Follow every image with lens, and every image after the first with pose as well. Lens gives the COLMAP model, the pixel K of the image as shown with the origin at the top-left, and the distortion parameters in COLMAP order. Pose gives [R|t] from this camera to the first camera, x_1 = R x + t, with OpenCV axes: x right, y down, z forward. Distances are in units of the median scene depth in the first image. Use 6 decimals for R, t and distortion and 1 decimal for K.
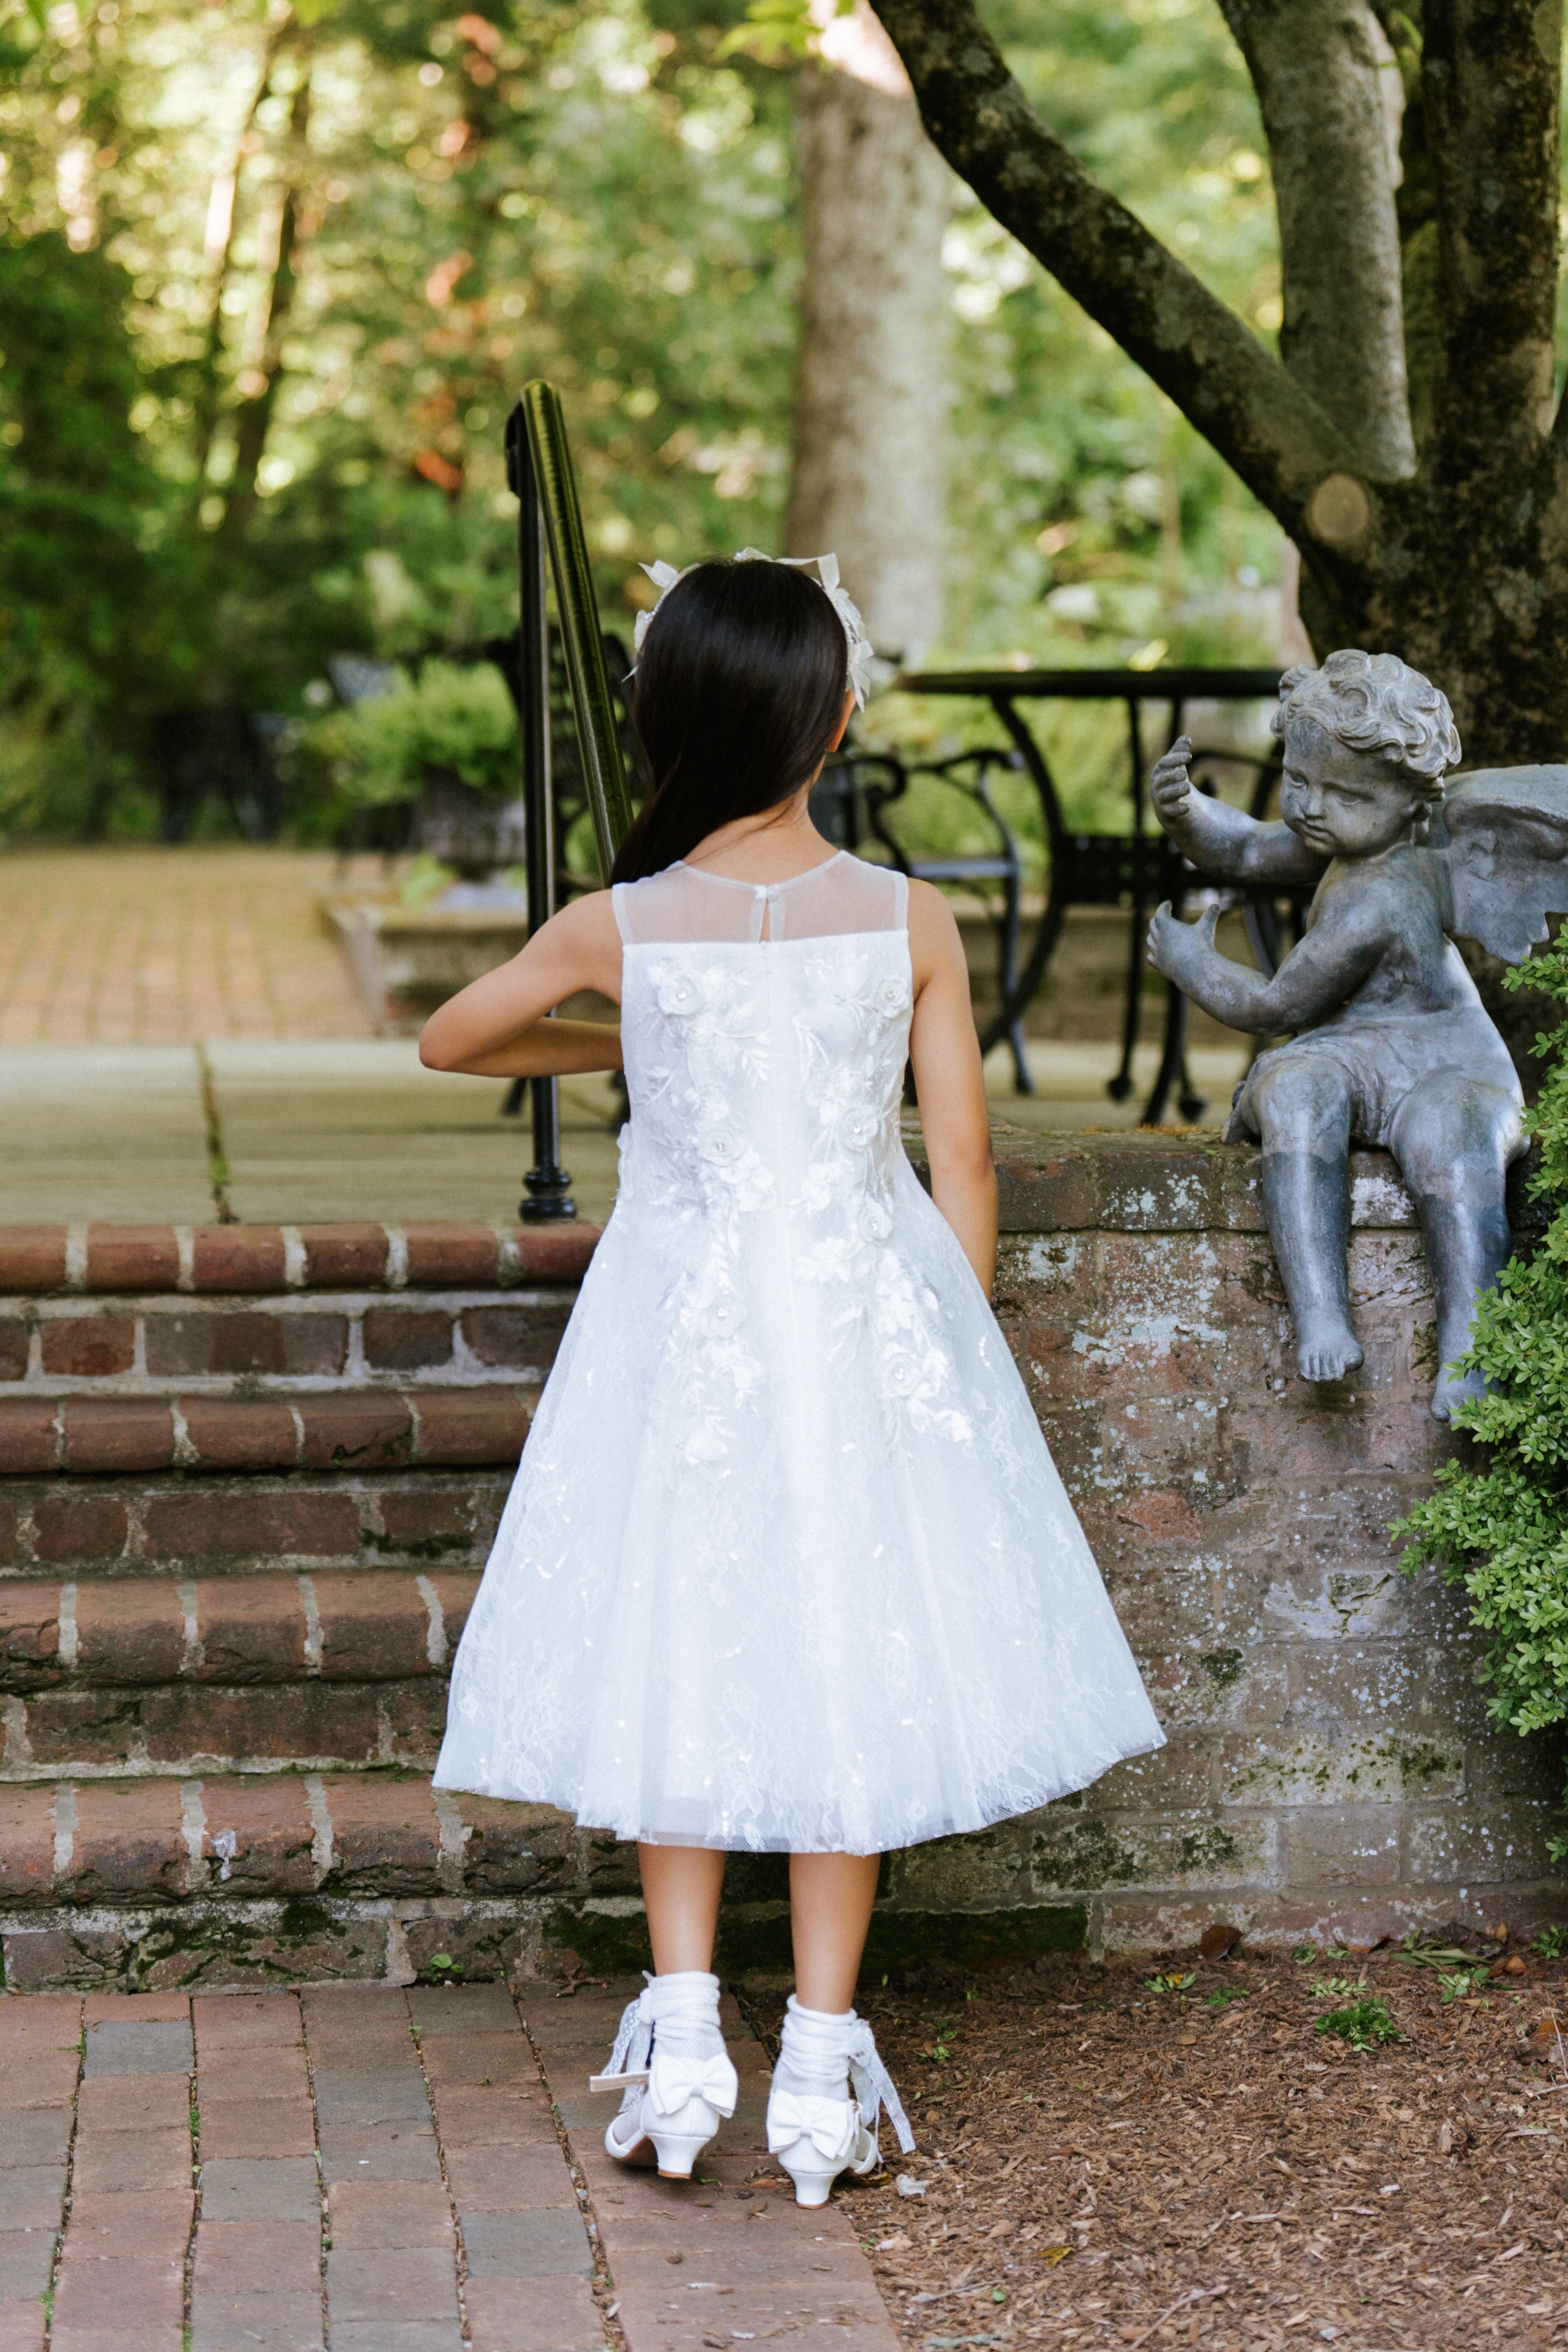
lens RADIAL K [[5898.0, 0, 828.2], [0, 5898.0, 1102.8], [0, 0, 1]] dist [0.022933, -0.381797]
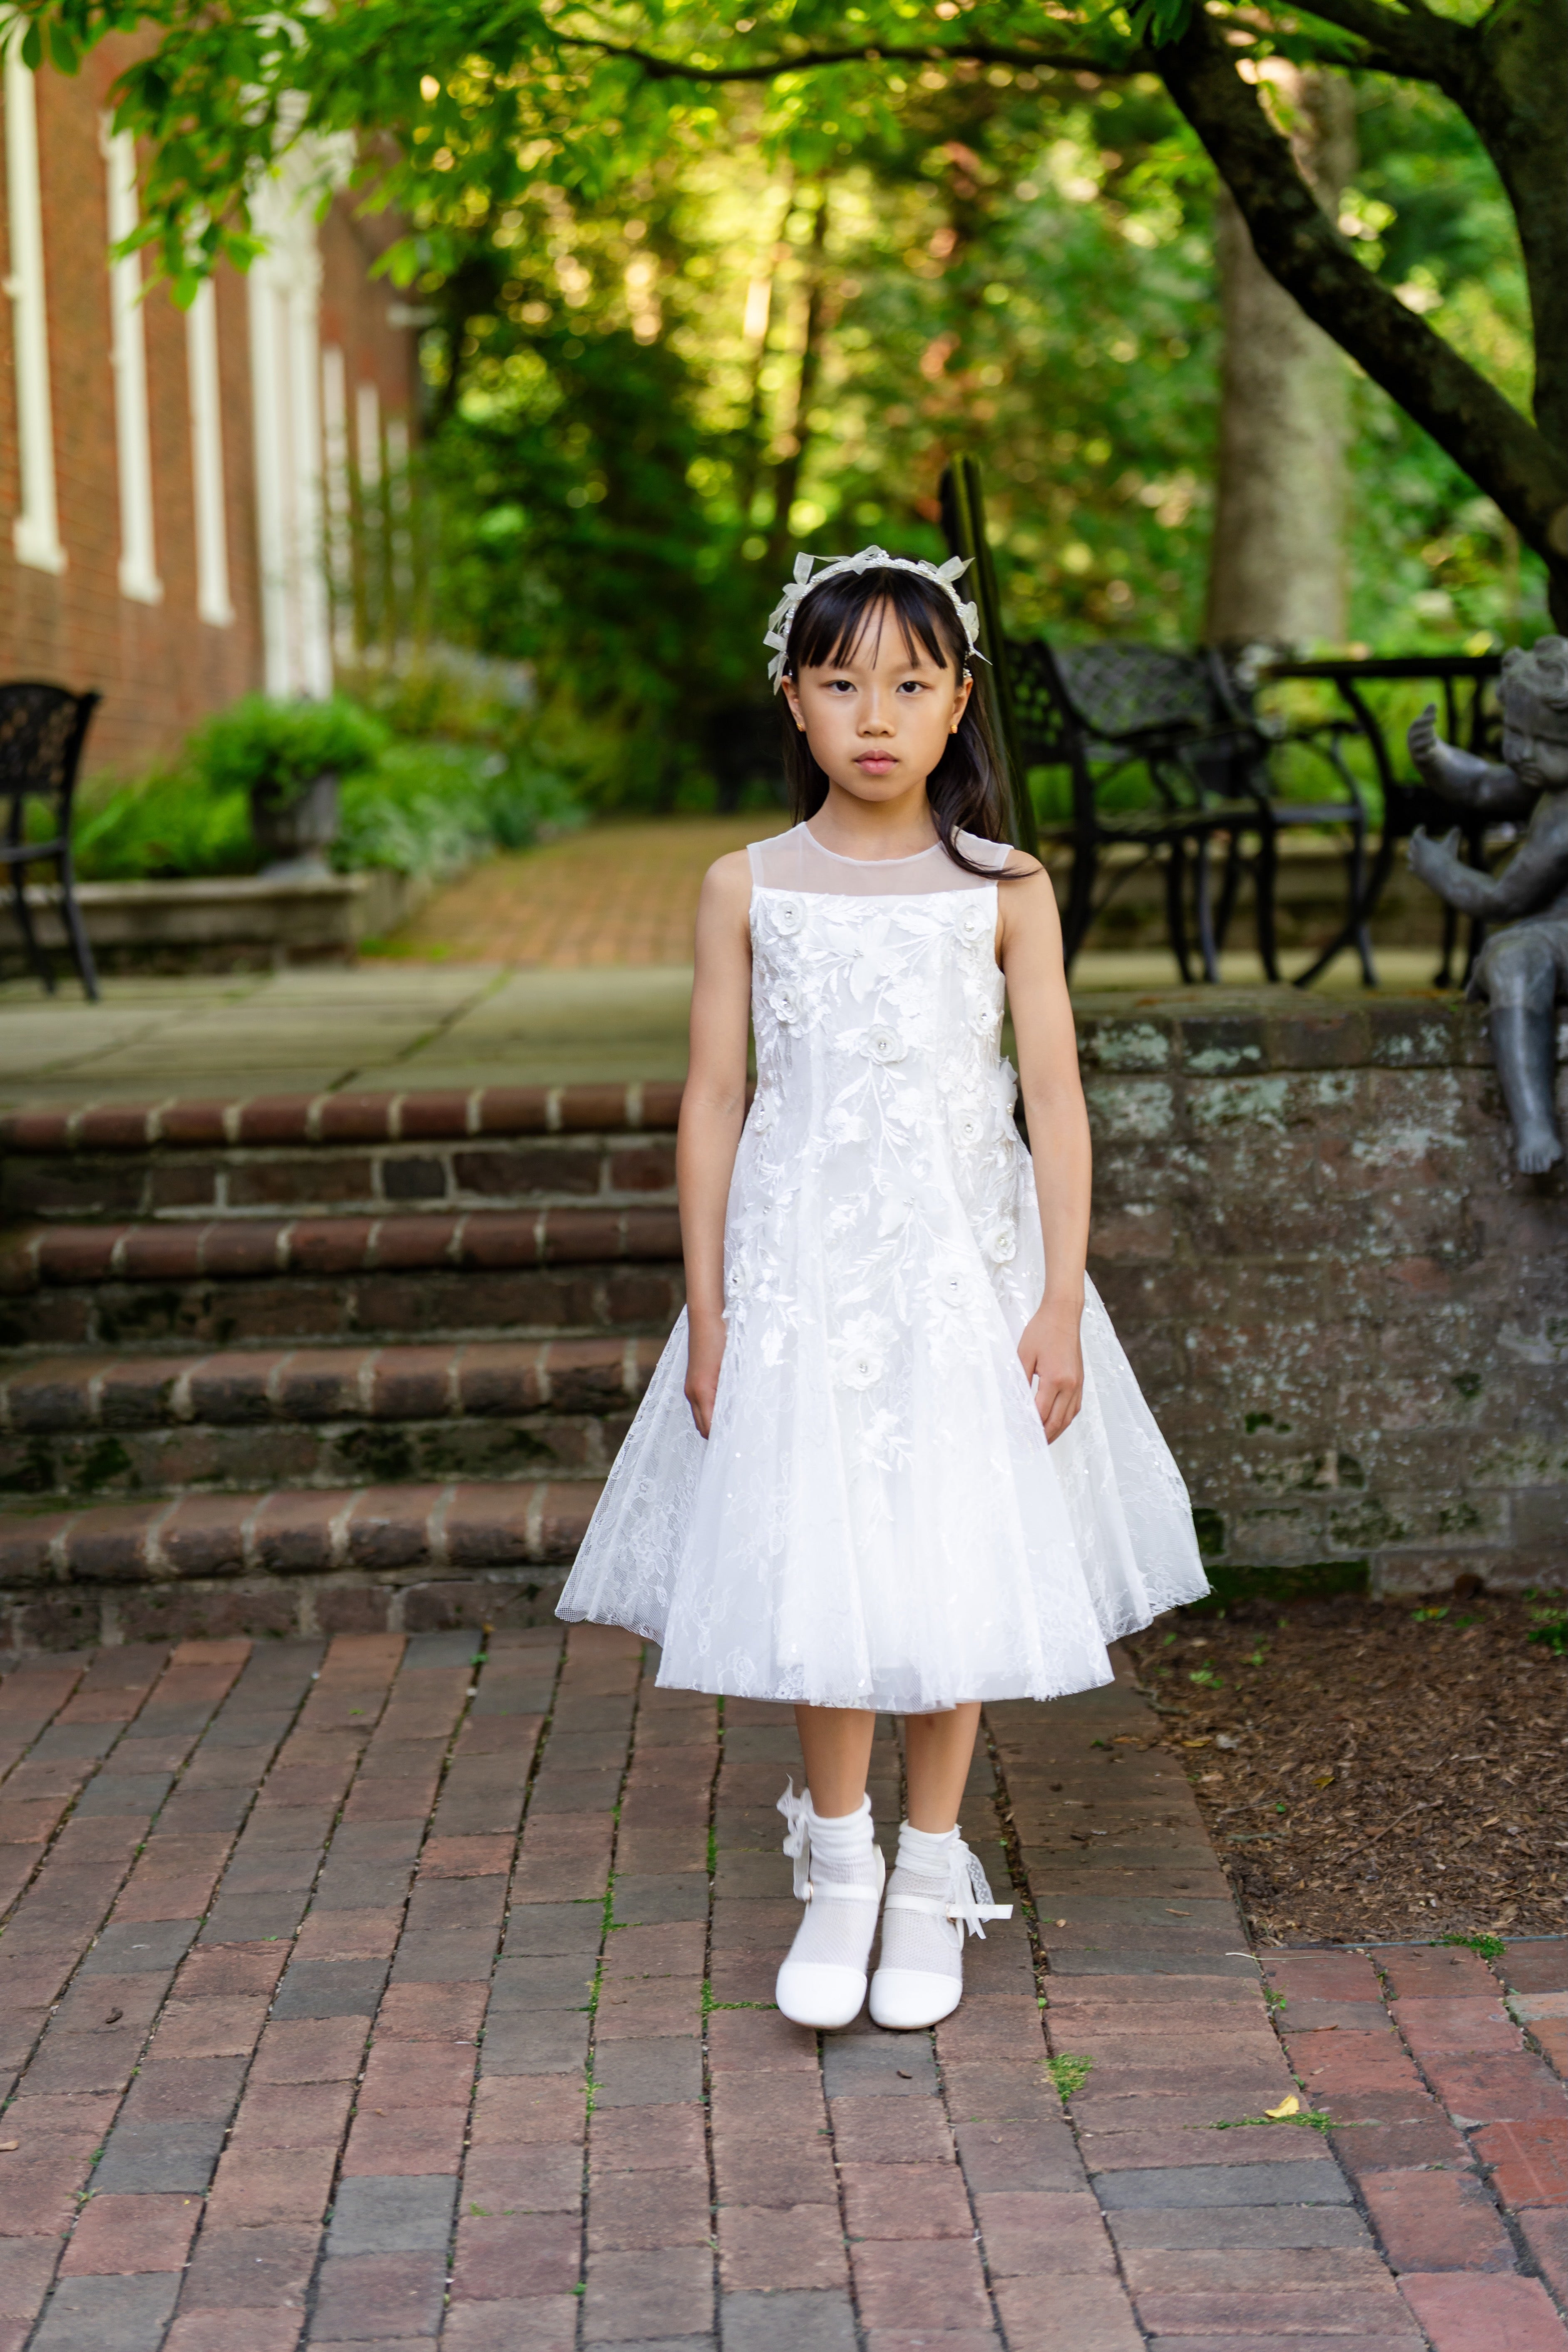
lens RADIAL K [[4739.0, 0, 697.2], [0, 4739.0, 1175.6], [0, 0, 1]] dist [0.000944, -0.037506]
pose [[0.992875, -0.014006, -0.118338, 0.020447], [0.017890, 0.999333, 0.031820, 0.009017], [0.117814, -0.033711, 0.992463, -0.108512]]
